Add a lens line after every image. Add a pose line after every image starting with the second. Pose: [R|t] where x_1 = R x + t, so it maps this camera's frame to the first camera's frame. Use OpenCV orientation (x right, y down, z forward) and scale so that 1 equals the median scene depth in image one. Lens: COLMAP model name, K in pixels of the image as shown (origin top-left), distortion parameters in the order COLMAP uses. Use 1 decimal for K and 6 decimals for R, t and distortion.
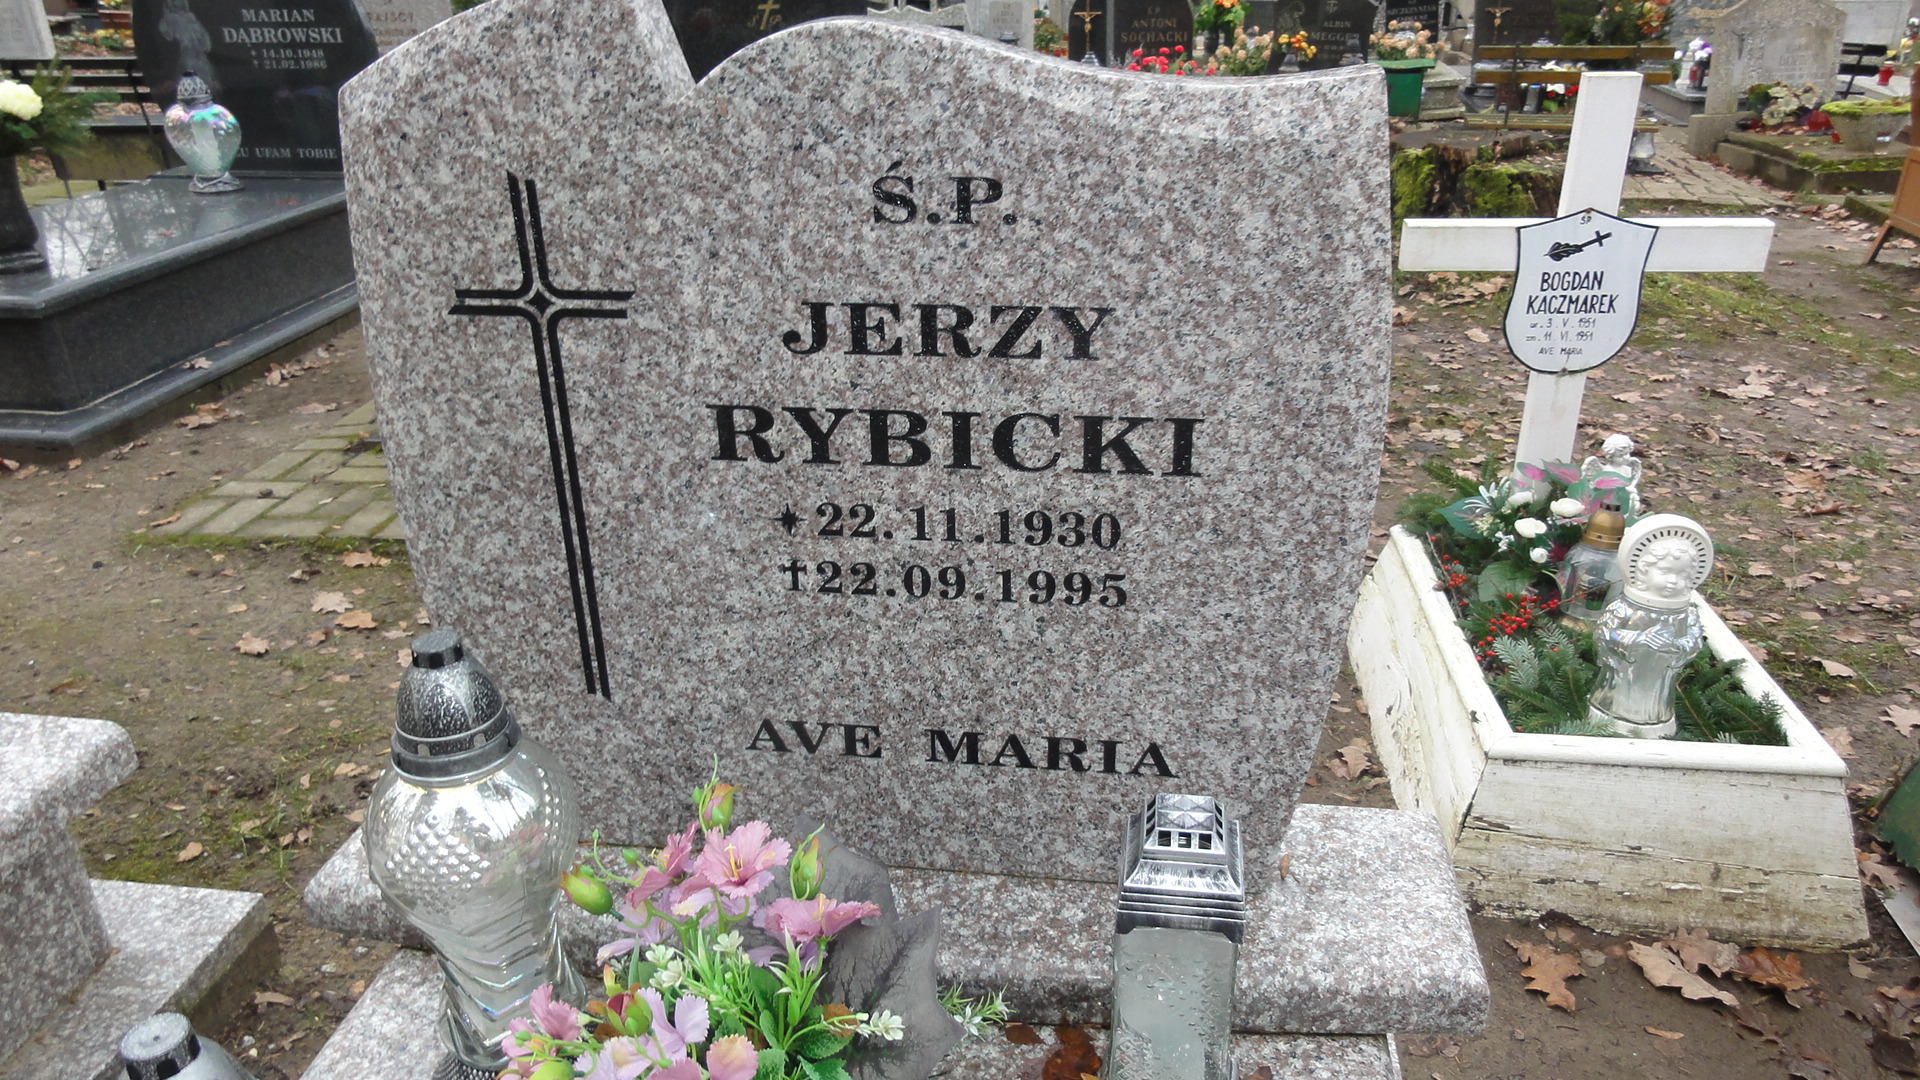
lens RADIAL K [[1361.6, 0, 954.2], [0, 1361.6, 542.3], [0, 0, 1]] dist [0.000481, 0.001477]
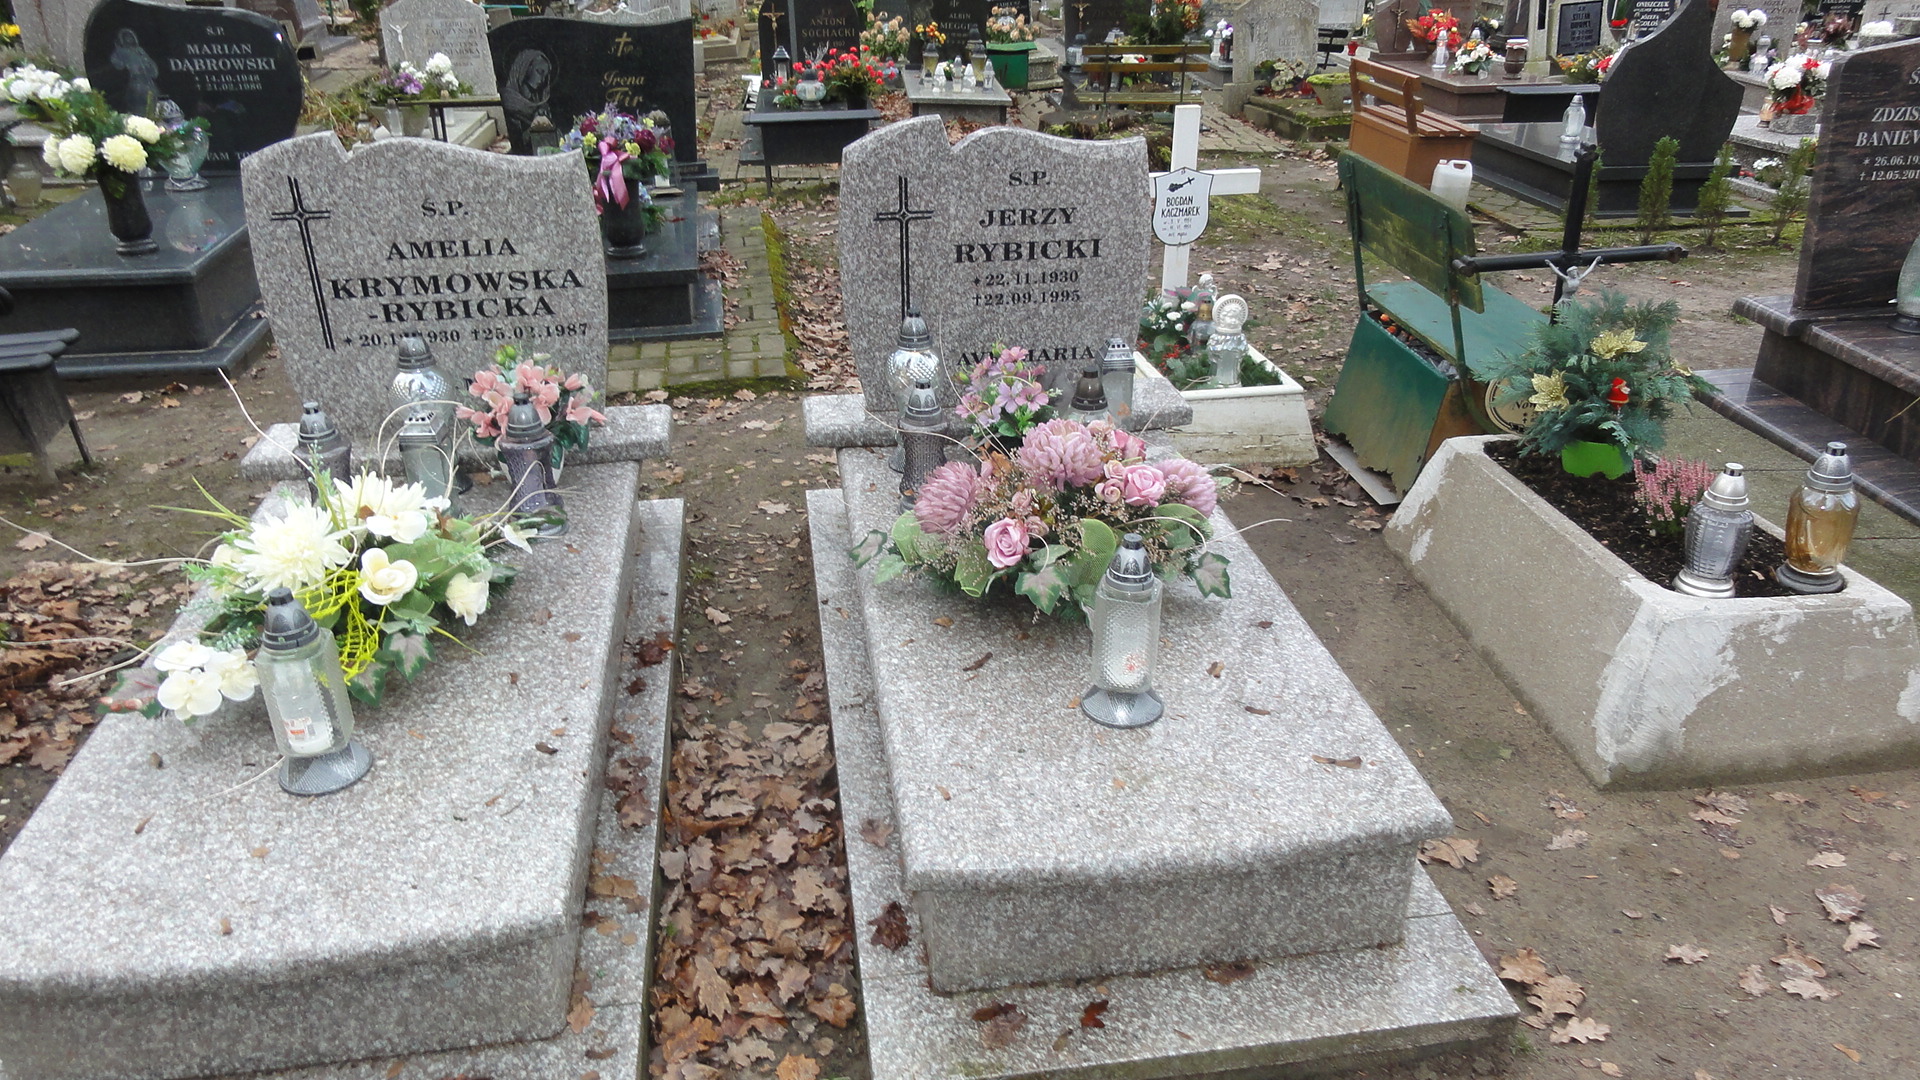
lens RADIAL K [[1361.6, 0, 964.9], [0, 1361.6, 540.8], [0, 0, 1]] dist [0.000481, 0.001477]
pose [[0.955629, -0.114325, 0.271483, -0.578860], [0.106880, 0.993380, 0.042104, 0.240446], [-0.274499, -0.011220, 0.961522, -1.101791]]
